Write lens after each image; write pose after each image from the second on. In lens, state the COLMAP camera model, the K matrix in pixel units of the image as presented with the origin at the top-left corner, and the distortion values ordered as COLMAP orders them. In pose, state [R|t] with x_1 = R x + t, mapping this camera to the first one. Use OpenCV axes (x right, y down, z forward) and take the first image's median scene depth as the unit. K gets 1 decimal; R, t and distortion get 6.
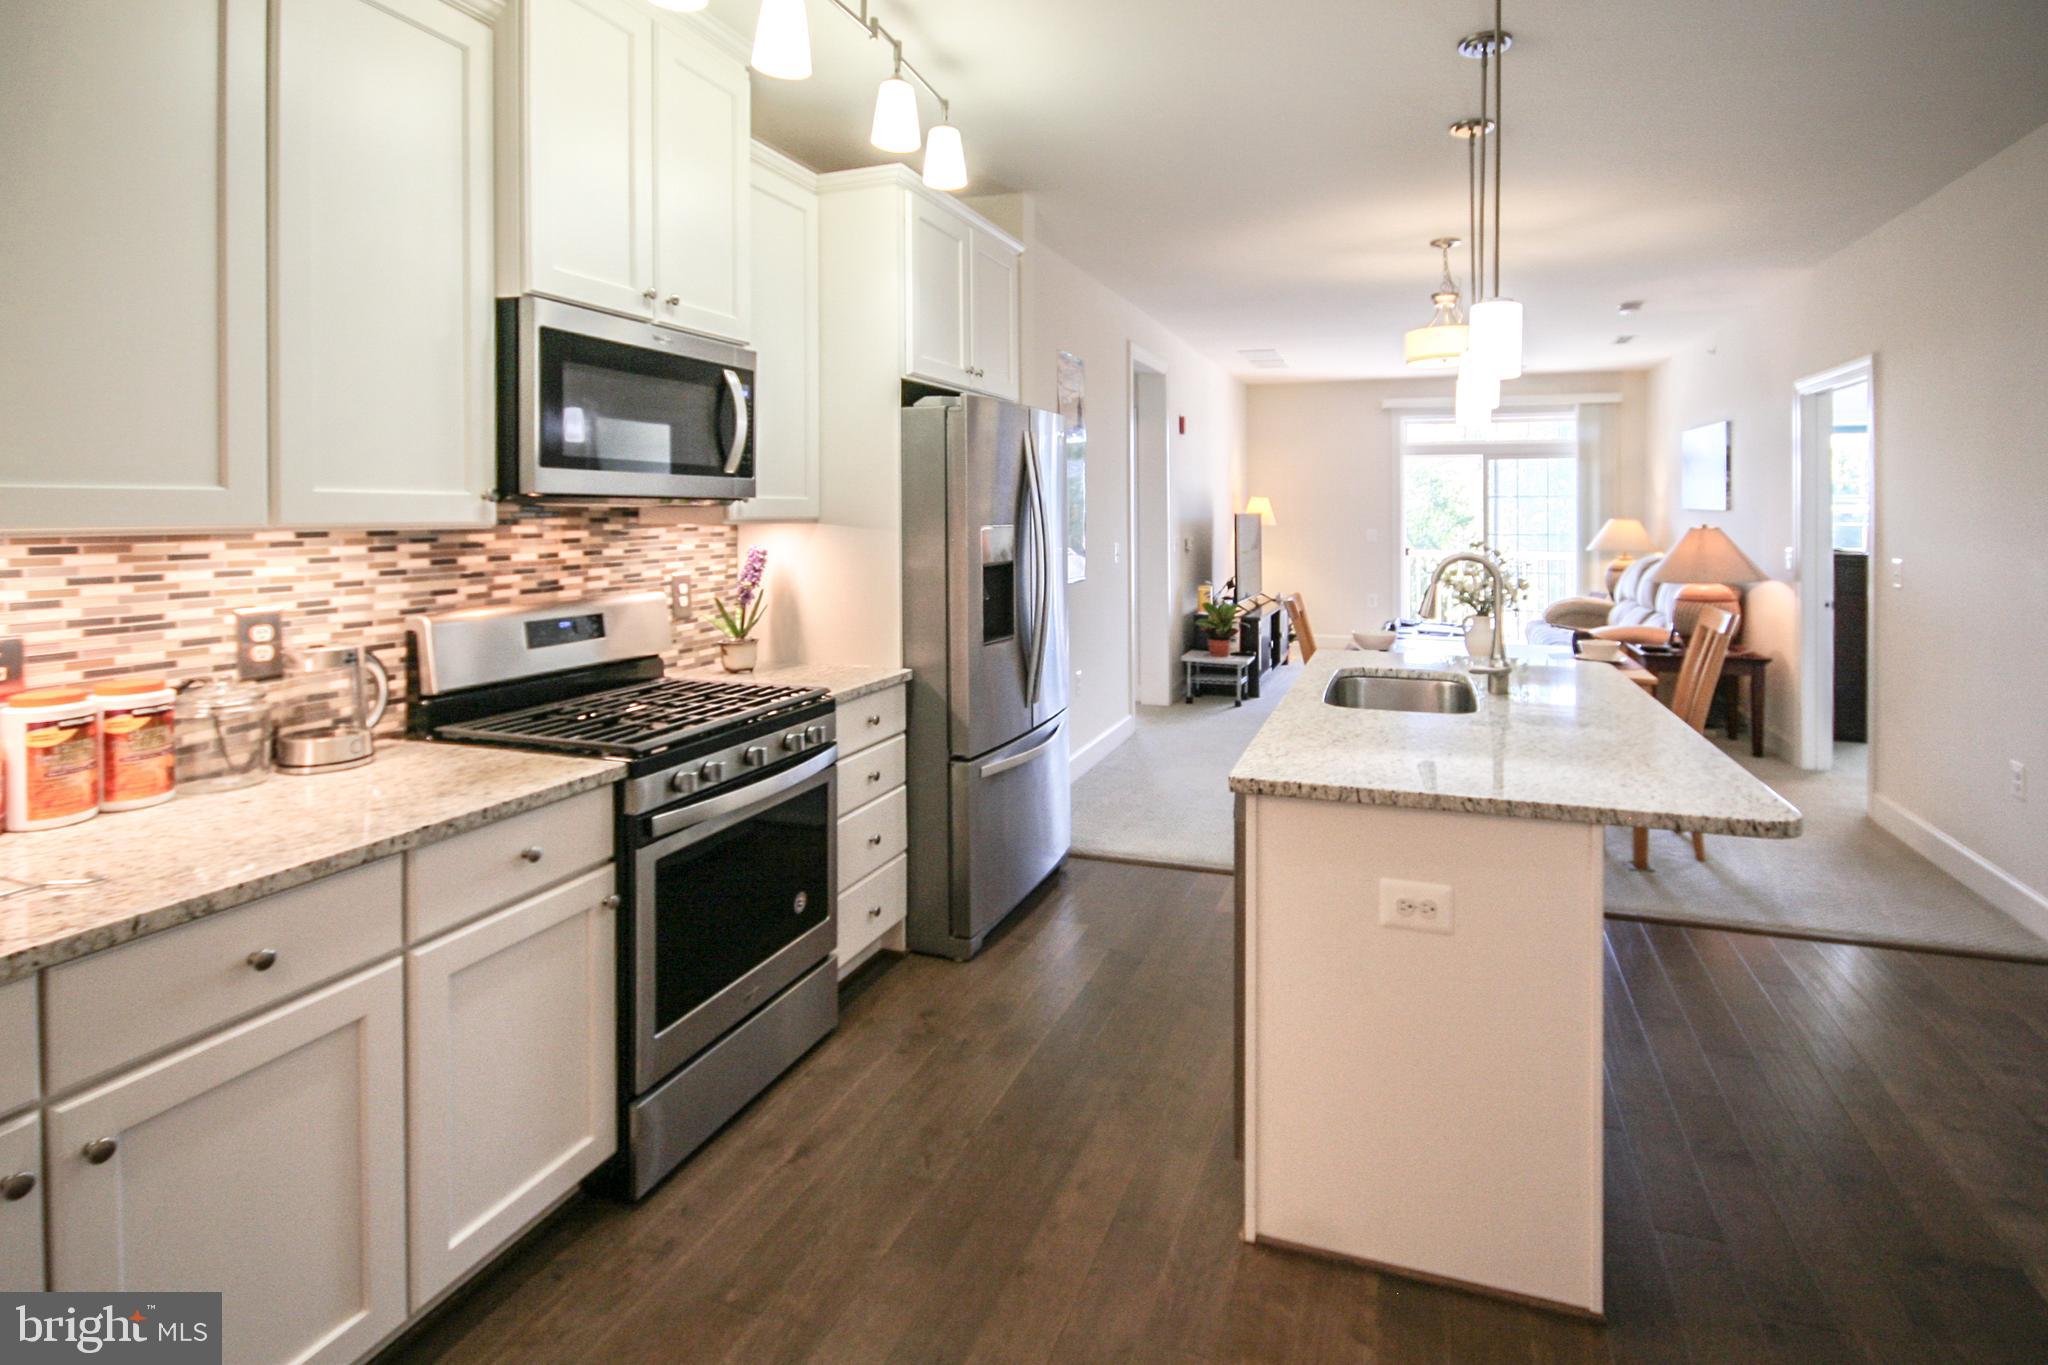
lens RADIAL K [[1023.2, 0, 1082.3], [0, 1023.2, 520.7], [0, 0, 1]] dist [-0.001002, -0.001131]
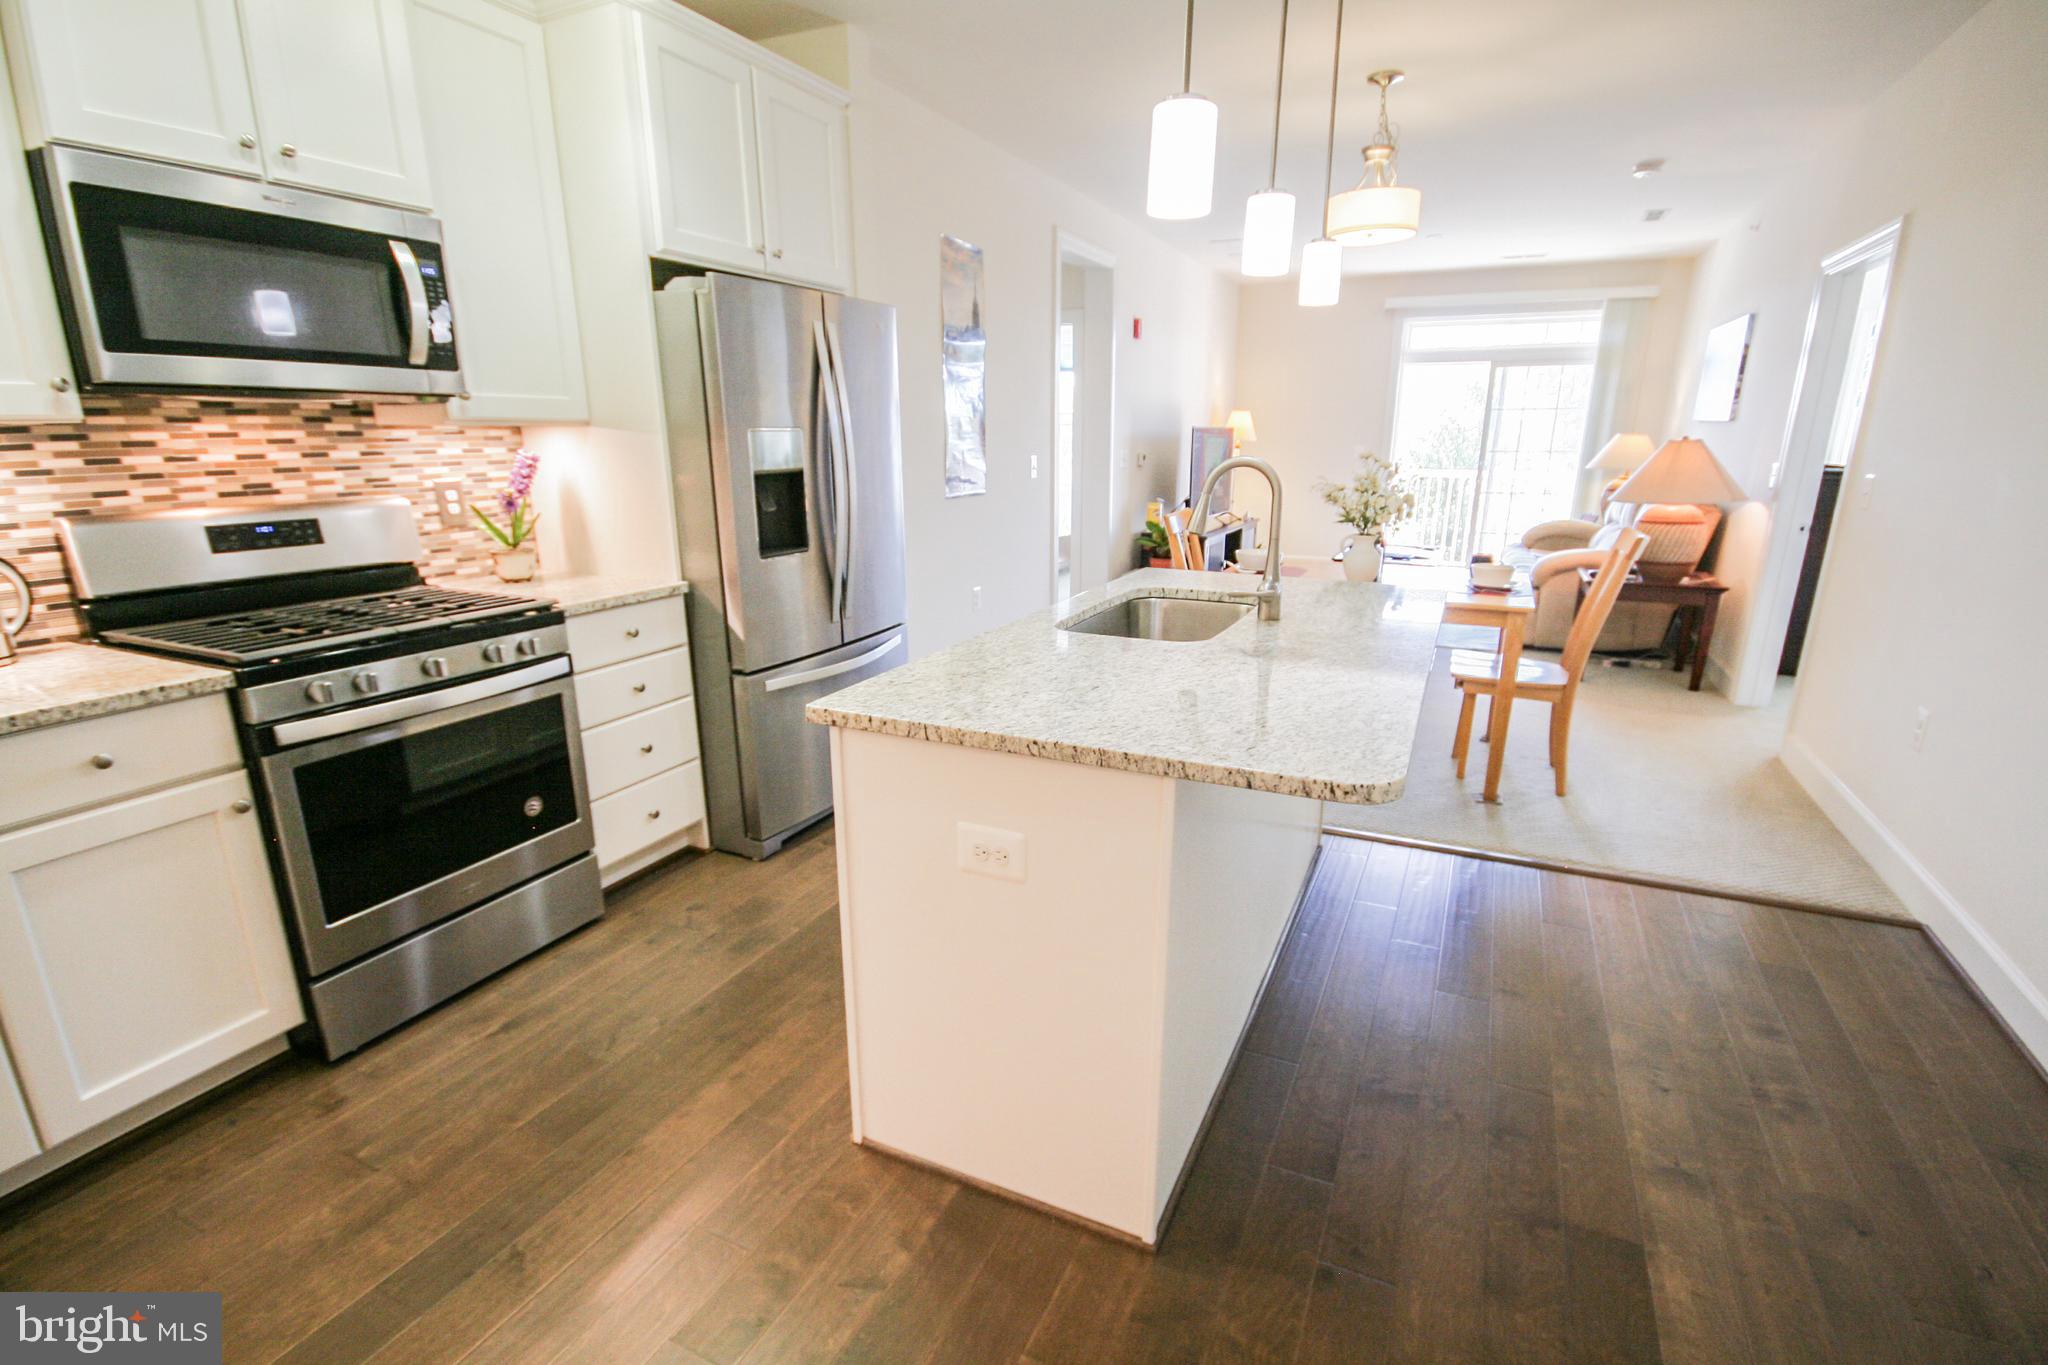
lens RADIAL K [[957.6, 0, 1028.7], [0, 957.6, 716.5], [0, 0, 1]] dist [-0.000845, -0.001035]
pose [[0.993452, 0.032645, -0.109487, 0.301677], [-0.001122, 0.961050, 0.276372, 0.018742], [0.114245, -0.274440, 0.954794, 0.154147]]
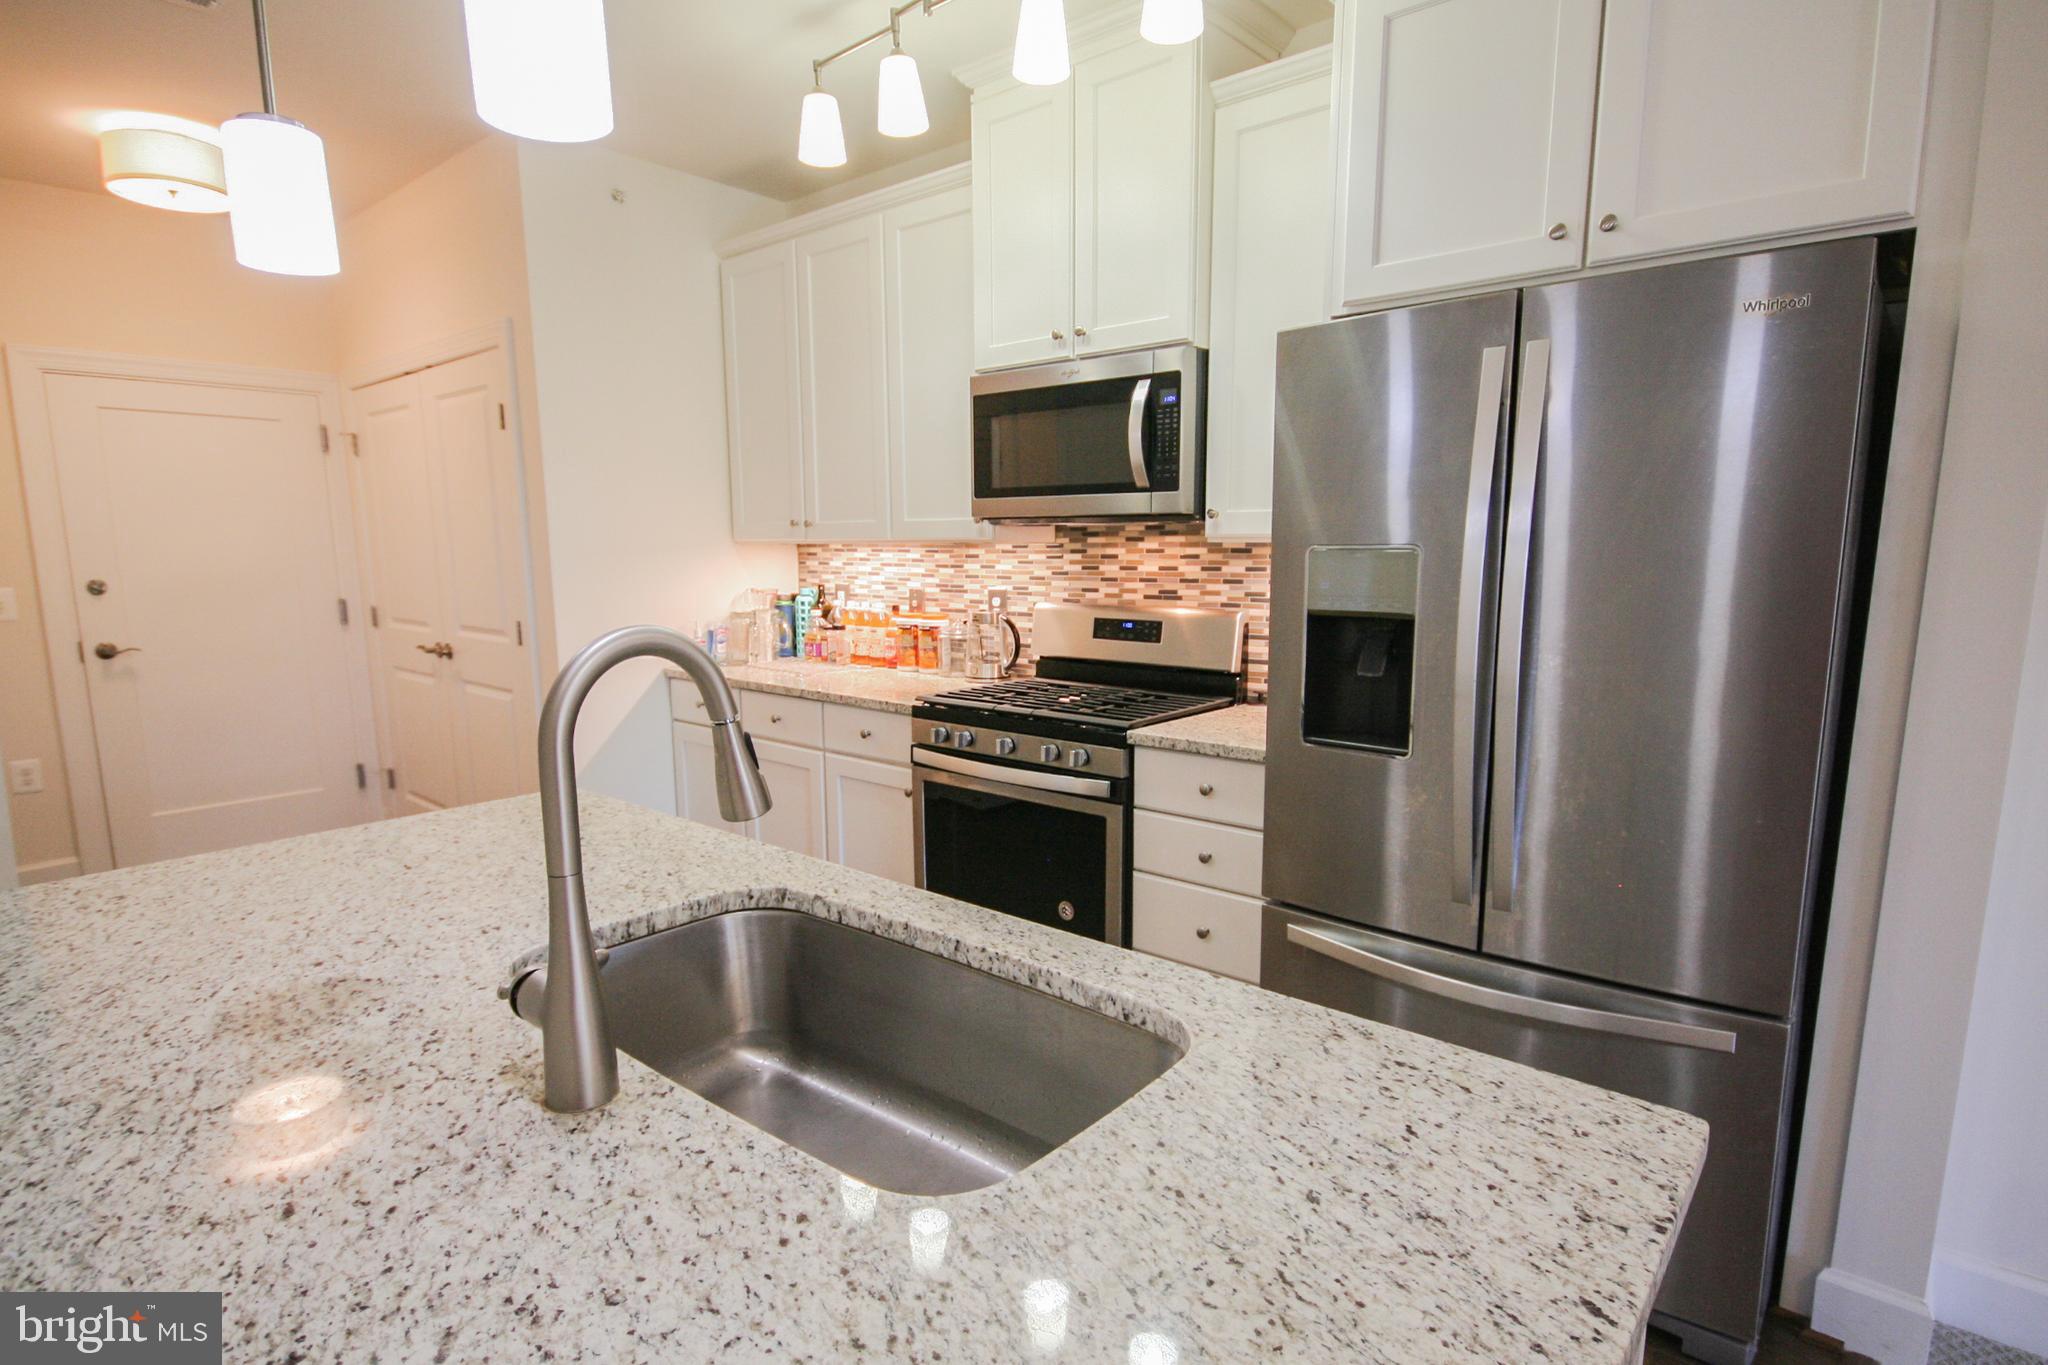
lens RADIAL K [[1057.4, 0, 1028.7], [0, 1057.4, 719.6], [0, 0, 1]] dist [-0.003718, -0.000993]
pose [[-0.376027, 0.151643, -0.914116, 0.649162], [-0.007156, 0.986013, 0.166514, 0.004087], [0.926581, 0.069155, -0.369683, 1.274620]]
